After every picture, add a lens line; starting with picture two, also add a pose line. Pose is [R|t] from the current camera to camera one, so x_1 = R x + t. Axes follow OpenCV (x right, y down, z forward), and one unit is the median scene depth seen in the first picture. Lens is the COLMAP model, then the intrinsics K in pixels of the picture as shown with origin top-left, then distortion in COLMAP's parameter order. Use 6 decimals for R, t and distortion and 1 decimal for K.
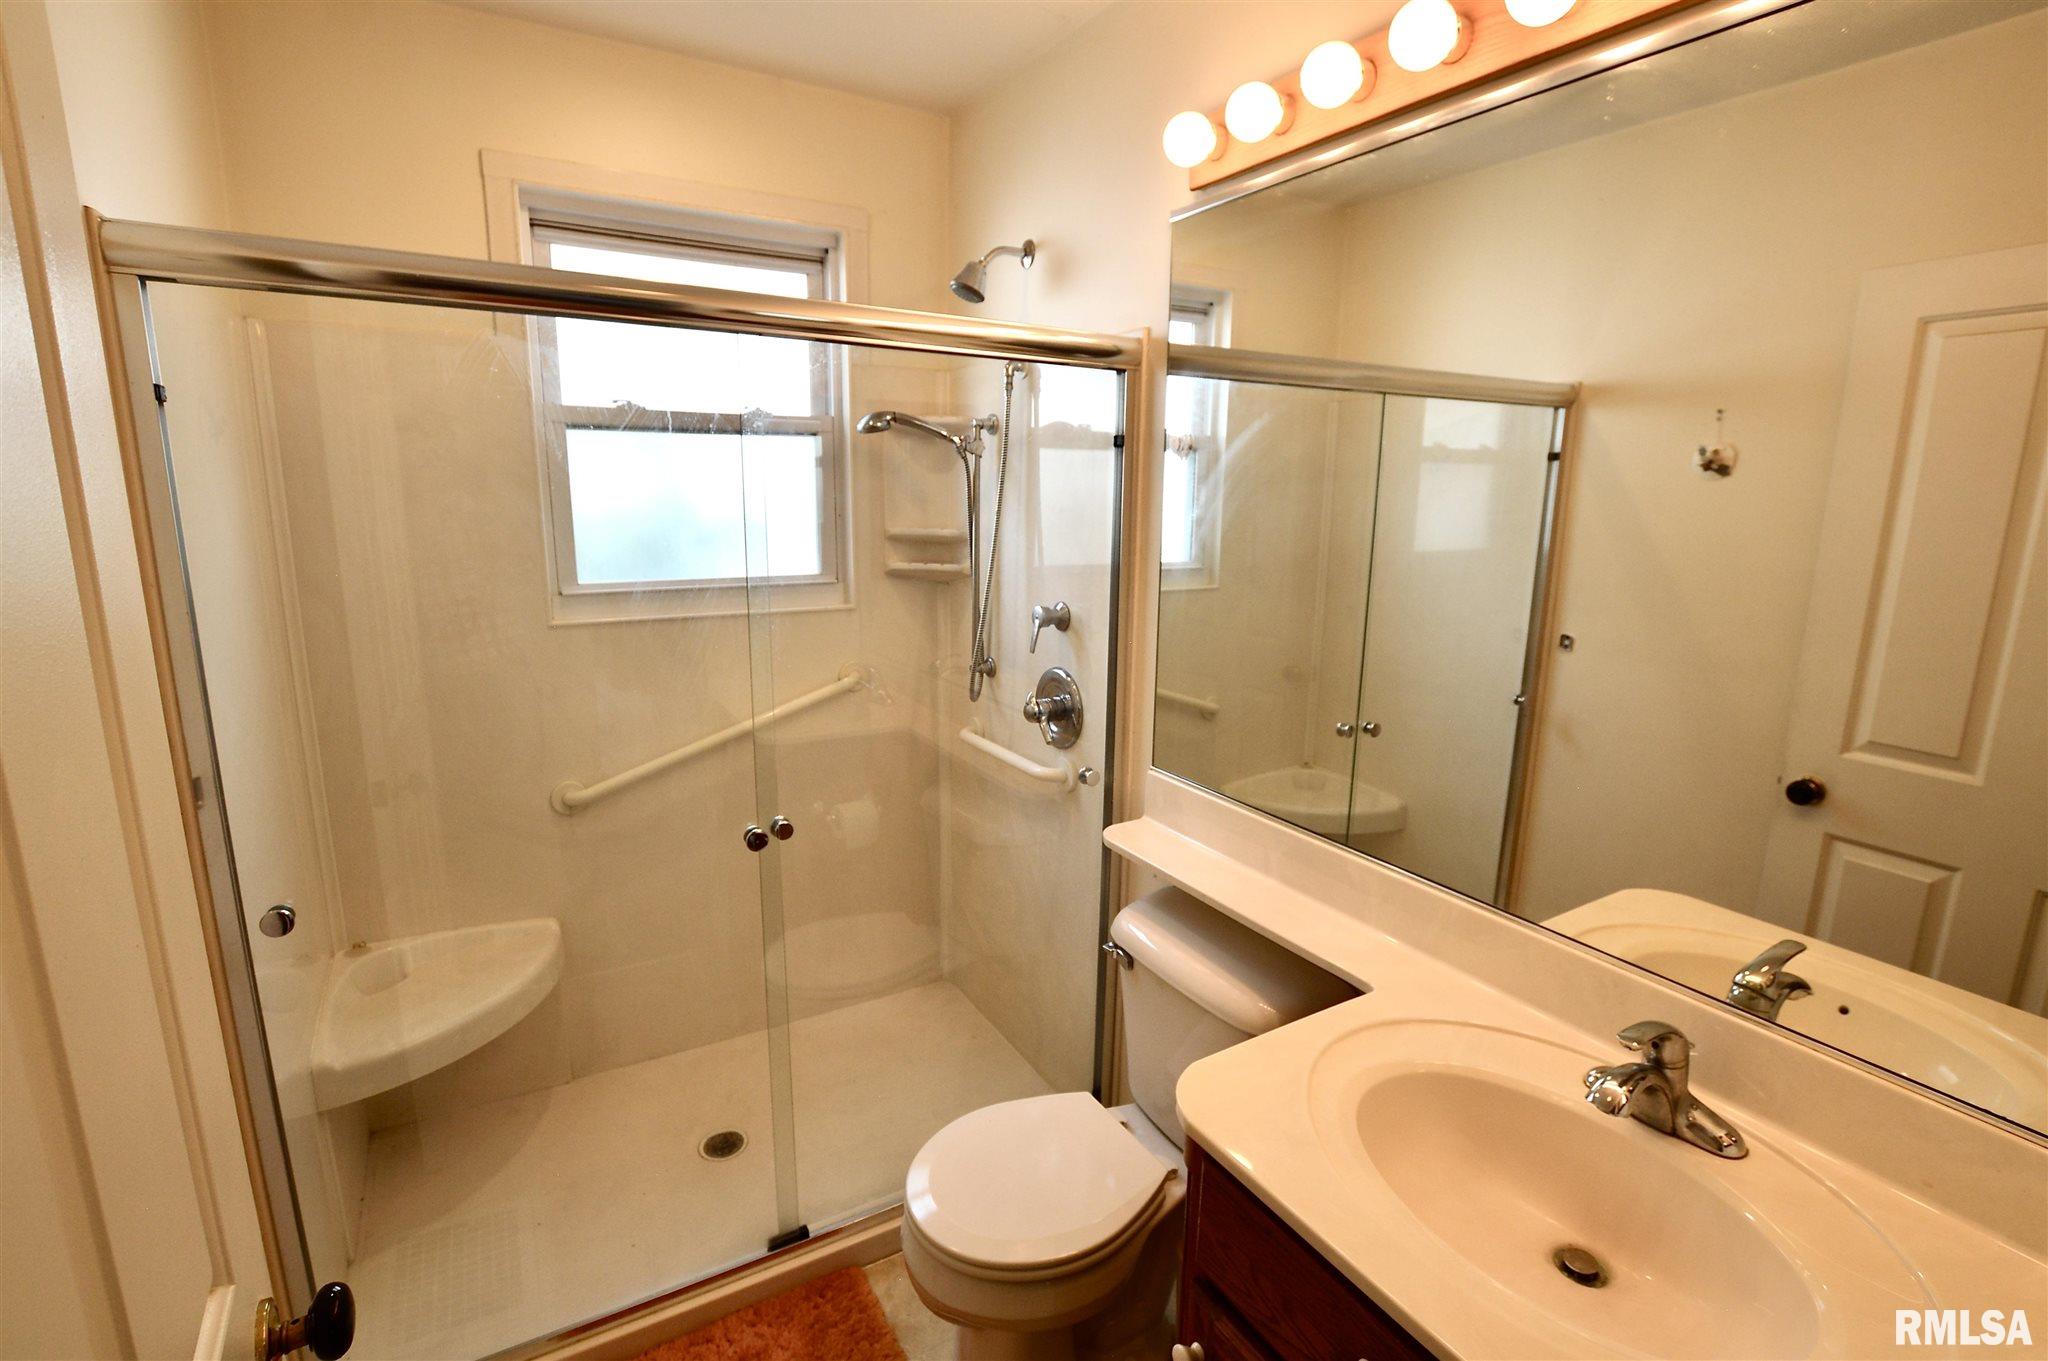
lens RADIAL K [[920.7, 0, 1043.5], [0, 920.7, 671.8], [0, 0, 1]] dist [-0.029052, 0.000561]
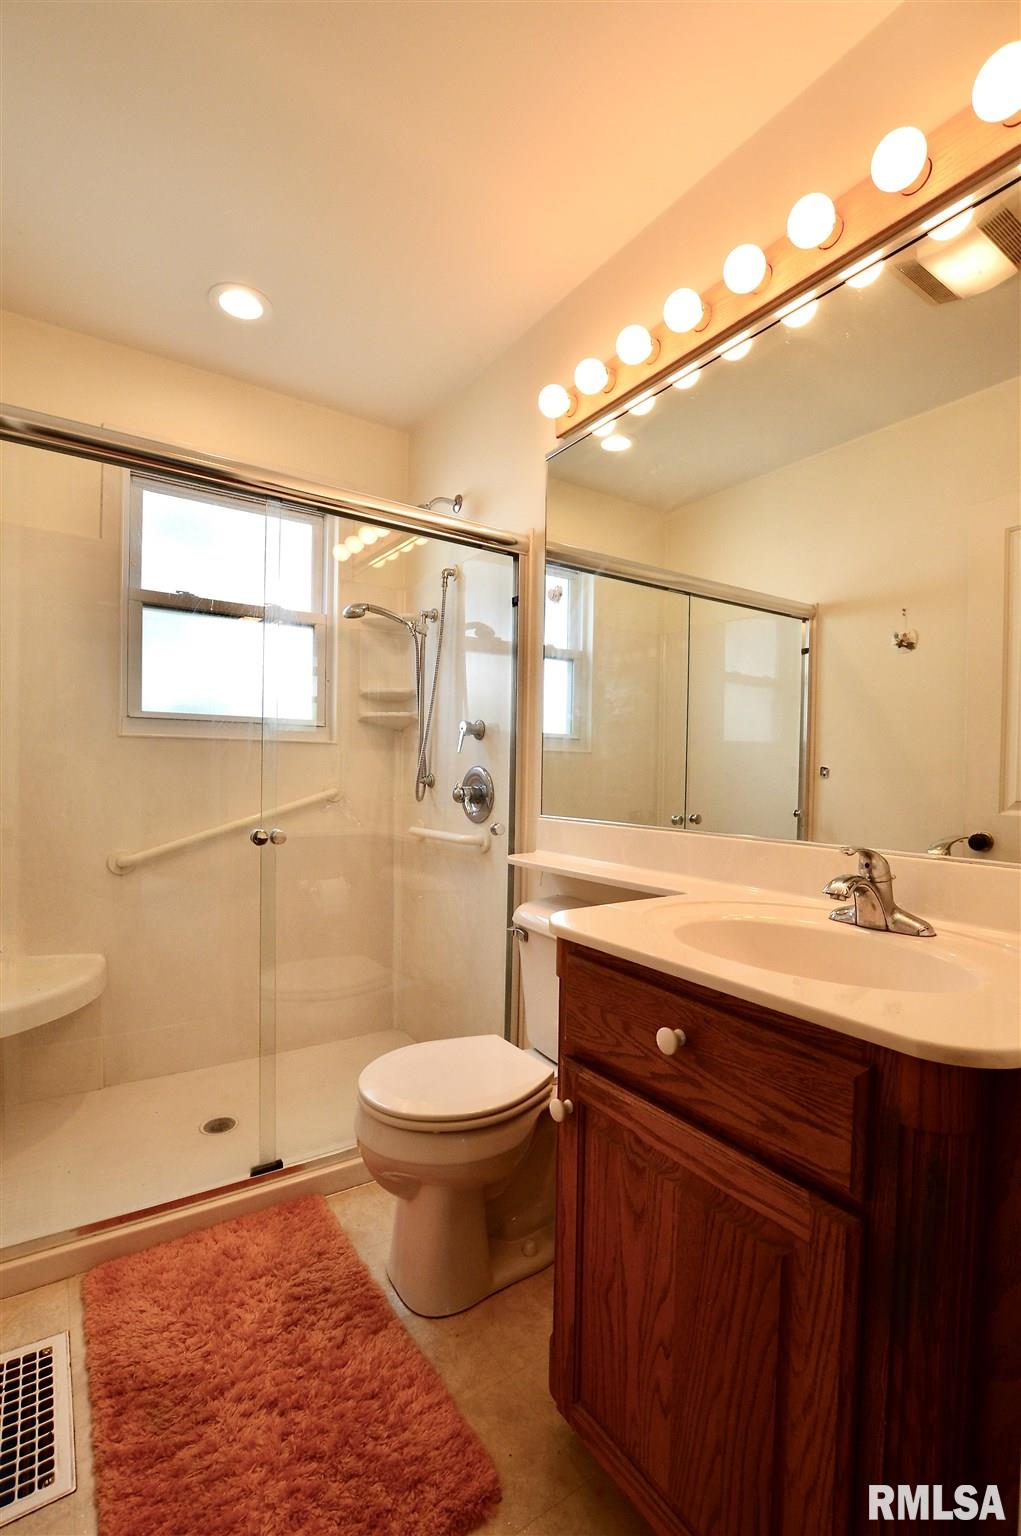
lens RADIAL K [[663.0, 0, 510.5], [0, 663.0, 768.0], [0, 0, 1]] dist [-0.029699, 0.000280]
pose [[0.998593, -0.000320, 0.053029, 0.012788], [0.009658, 0.984356, -0.175926, 0.175839], [-0.052143, 0.176190, 0.982974, -0.024847]]
